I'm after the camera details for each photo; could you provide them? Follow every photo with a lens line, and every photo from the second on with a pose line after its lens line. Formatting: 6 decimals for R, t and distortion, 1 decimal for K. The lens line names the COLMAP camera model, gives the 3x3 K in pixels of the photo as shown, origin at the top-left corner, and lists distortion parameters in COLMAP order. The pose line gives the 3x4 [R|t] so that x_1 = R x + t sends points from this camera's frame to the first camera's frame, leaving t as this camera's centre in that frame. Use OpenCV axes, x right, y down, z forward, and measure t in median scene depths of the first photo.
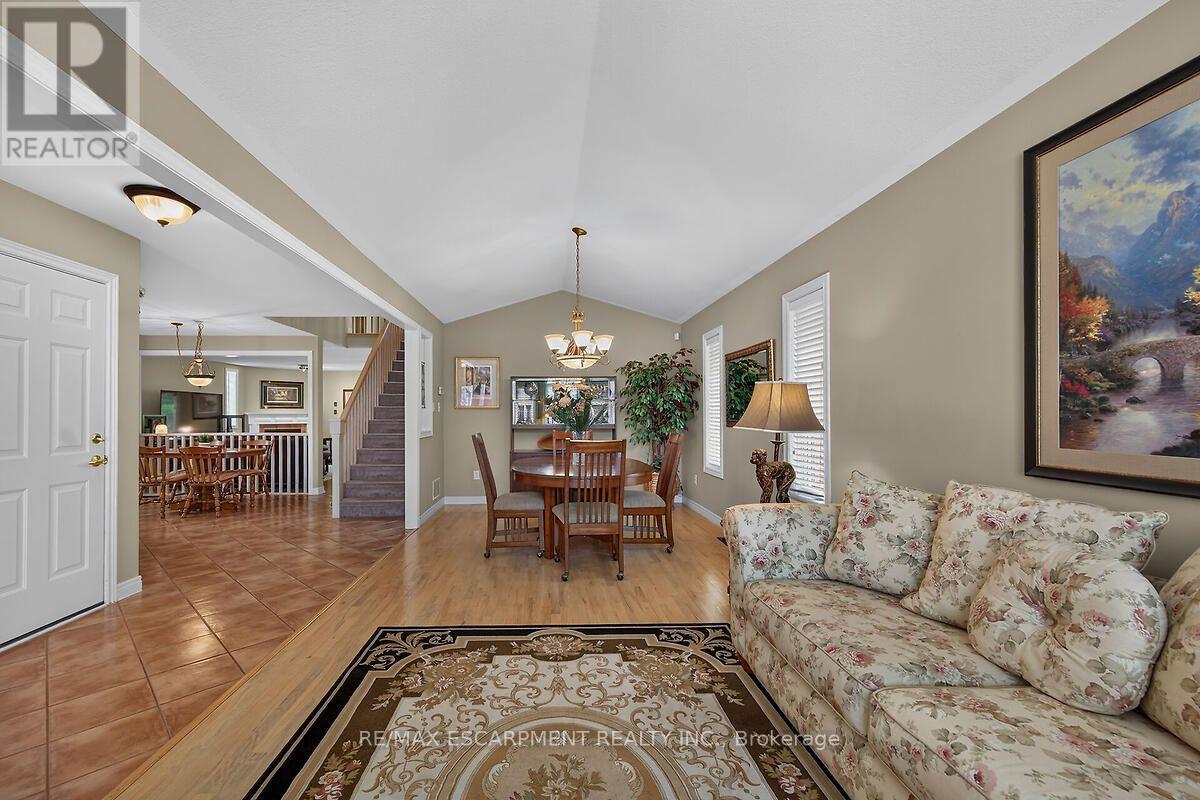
lens RADIAL K [[511.1, 0, 558.4], [0, 511.1, 407.9], [0, 0, 1]] dist [0.001019, 0.000075]
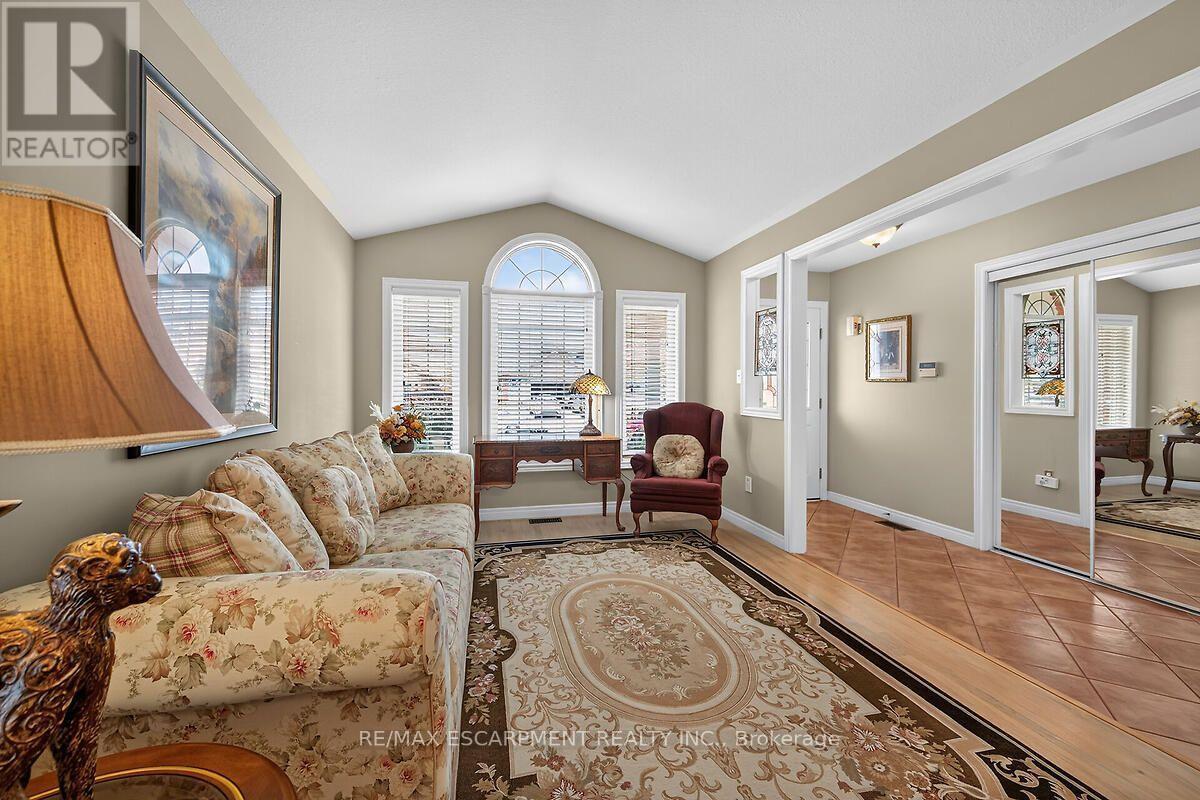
lens RADIAL K [[486.7, 0, 596.2], [0, 486.7, 389.9], [0, 0, 1]] dist [0.001277, -0.000016]
pose [[-0.979663, 0.000052, -0.200652, 0.369649], [0.001971, 0.999954, -0.009368, 0.035762], [0.200642, -0.009573, -0.979618, 1.929355]]
